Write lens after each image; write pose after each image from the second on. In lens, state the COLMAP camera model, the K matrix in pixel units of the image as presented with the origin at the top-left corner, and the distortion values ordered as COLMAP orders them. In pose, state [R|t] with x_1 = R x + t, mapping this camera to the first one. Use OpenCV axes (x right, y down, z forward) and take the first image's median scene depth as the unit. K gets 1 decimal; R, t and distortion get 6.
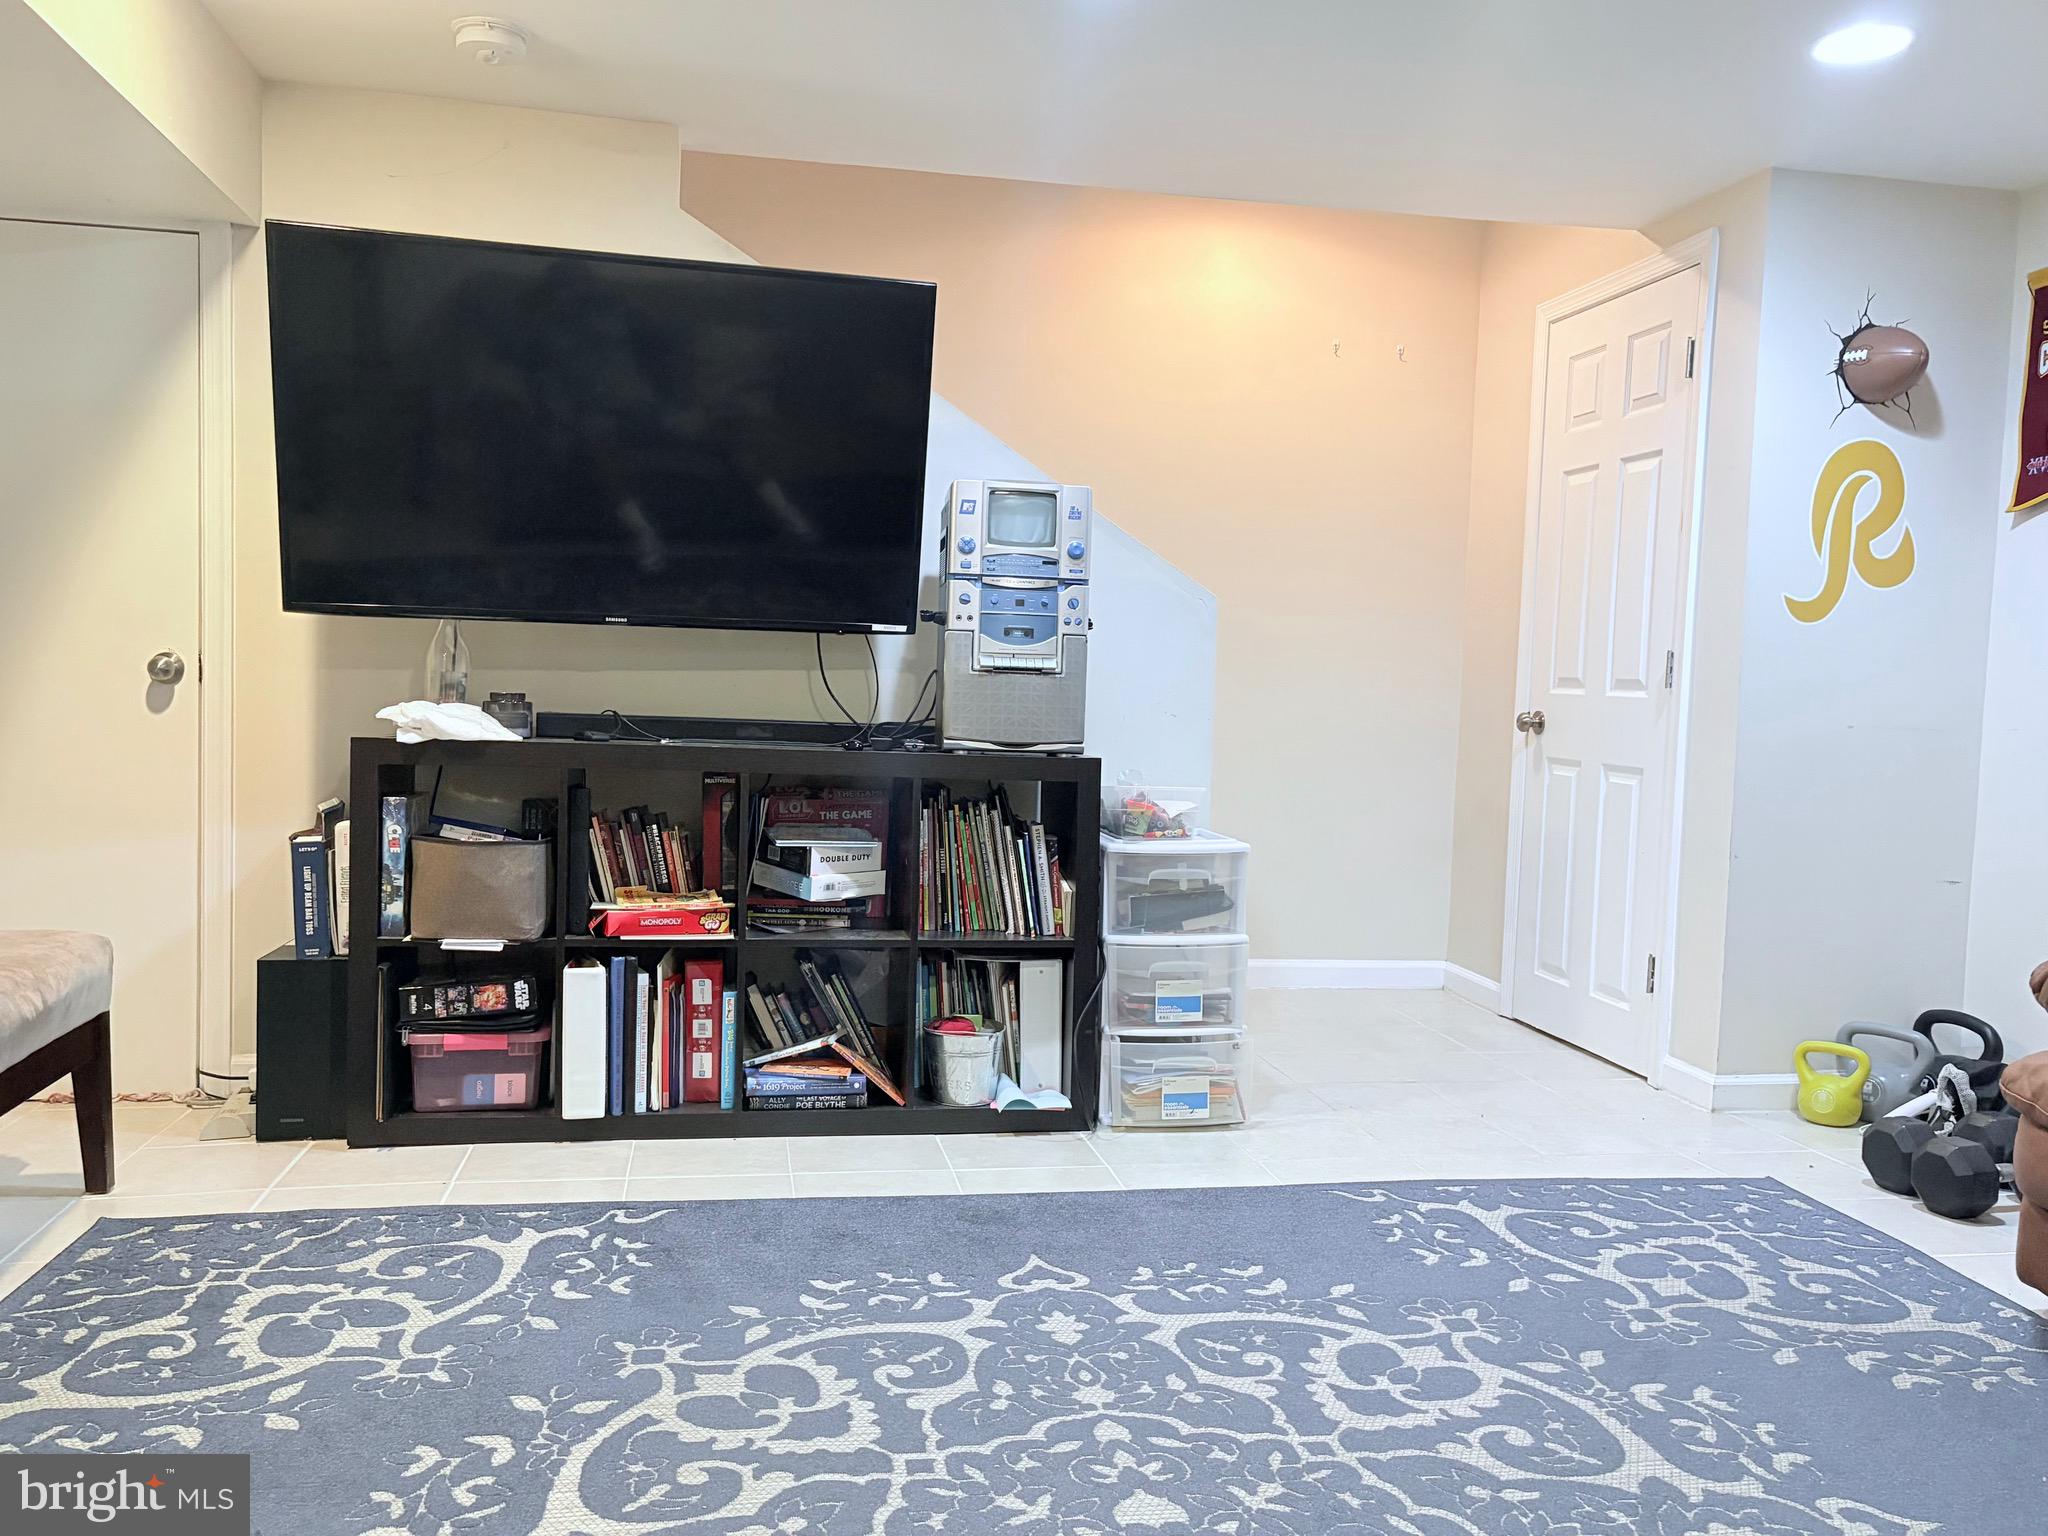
lens RADIAL K [[1607.5, 0, 1027.4], [0, 1607.5, 768.9], [0, 0, 1]] dist [0.037120, -0.031397]
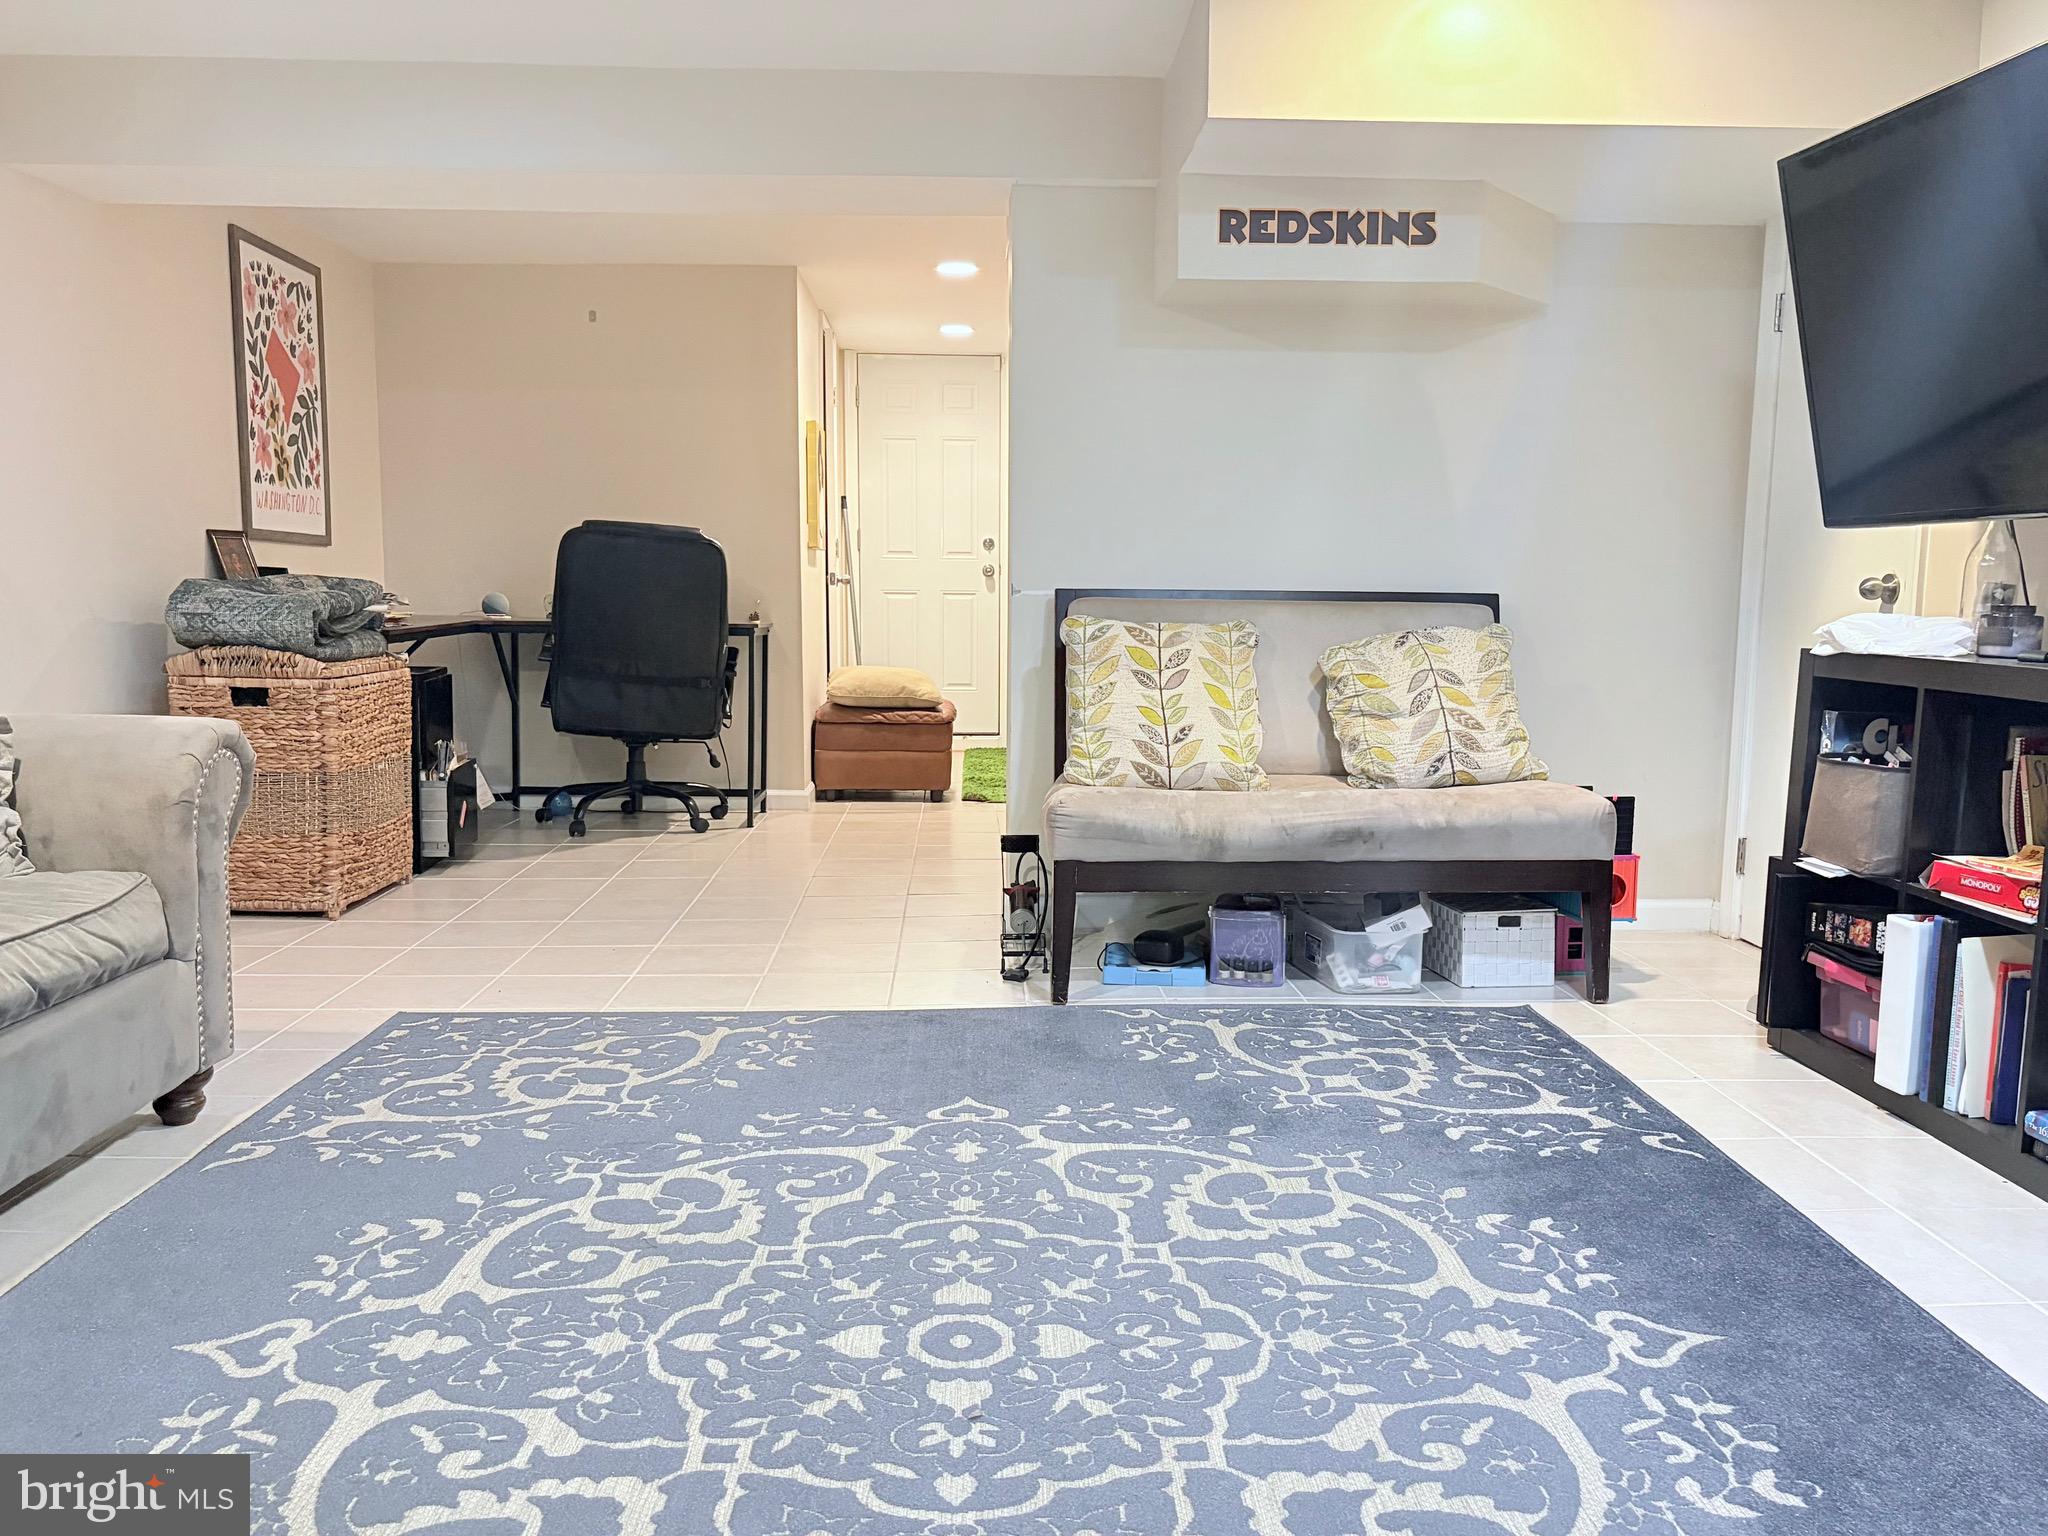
lens RADIAL K [[1607.5, 0, 1029.8], [0, 1607.5, 776.8], [0, 0, 1]] dist [0.037120, -0.031397]
pose [[-0.138583, 0.085976, -0.986612, 0.643280], [-0.069969, 0.992885, 0.096351, -0.003122], [0.987876, 0.082385, -0.131582, 0.646446]]
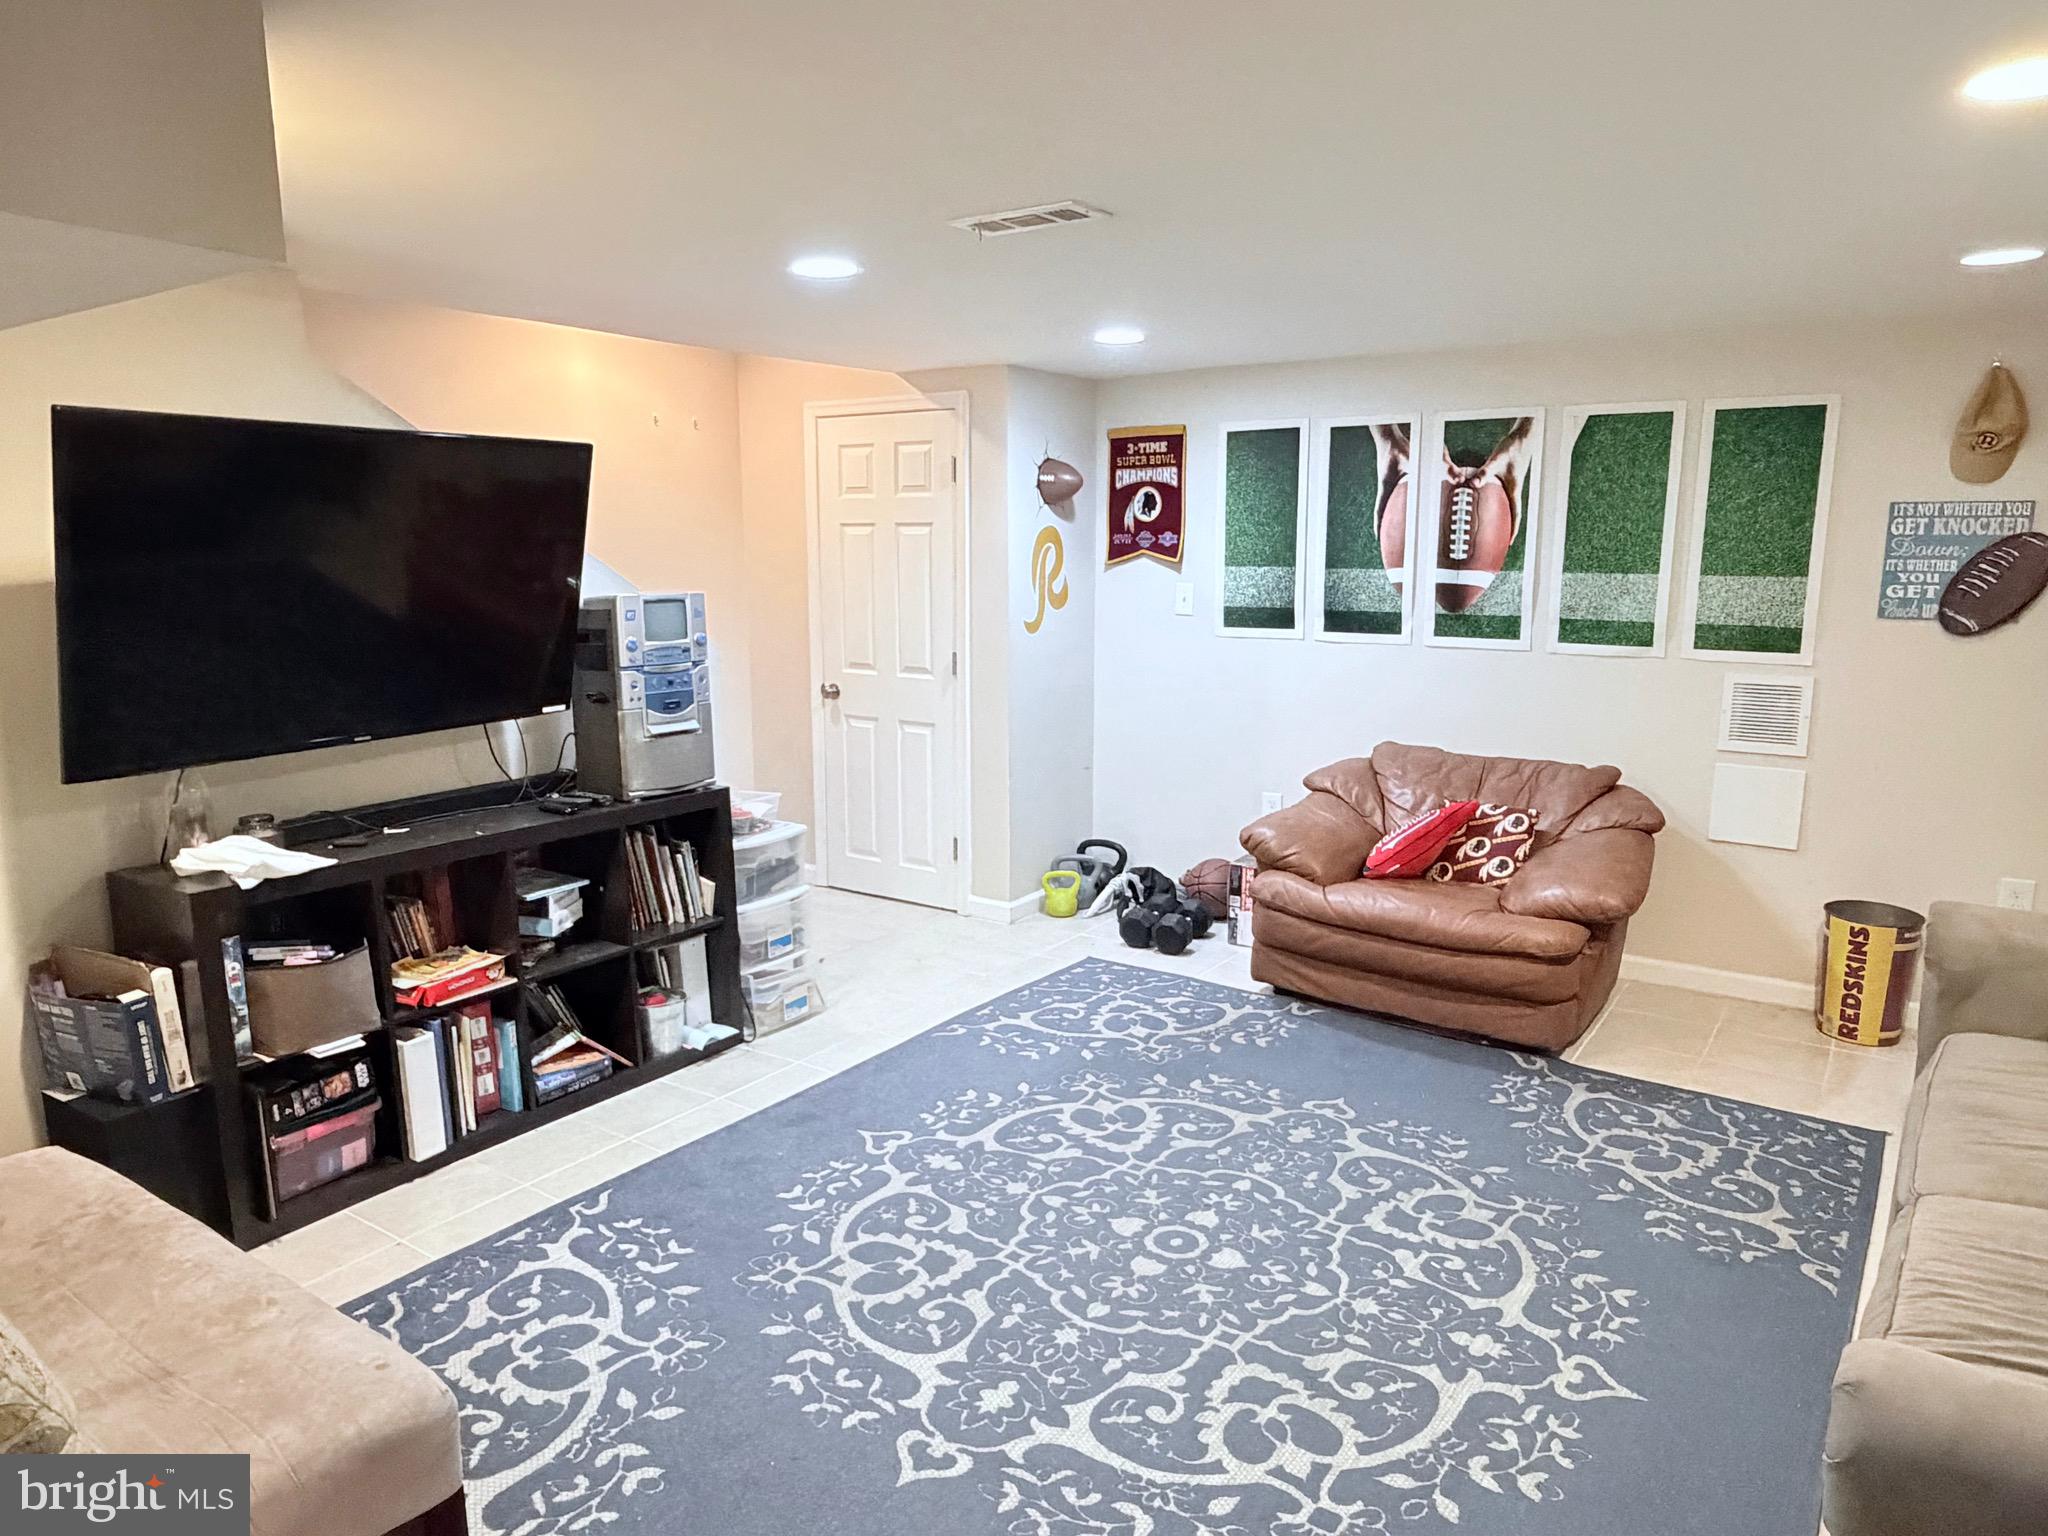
lens RADIAL K [[1323.6, 0, 1012.5], [0, 1323.6, 783.2], [0, 0, 1]] dist [-0.001145, 0.001886]
pose [[0.713158, -0.161444, 0.682159, -0.599691], [0.068266, 0.984488, 0.161627, -0.190662], [-0.697671, -0.068698, 0.713117, 0.007167]]
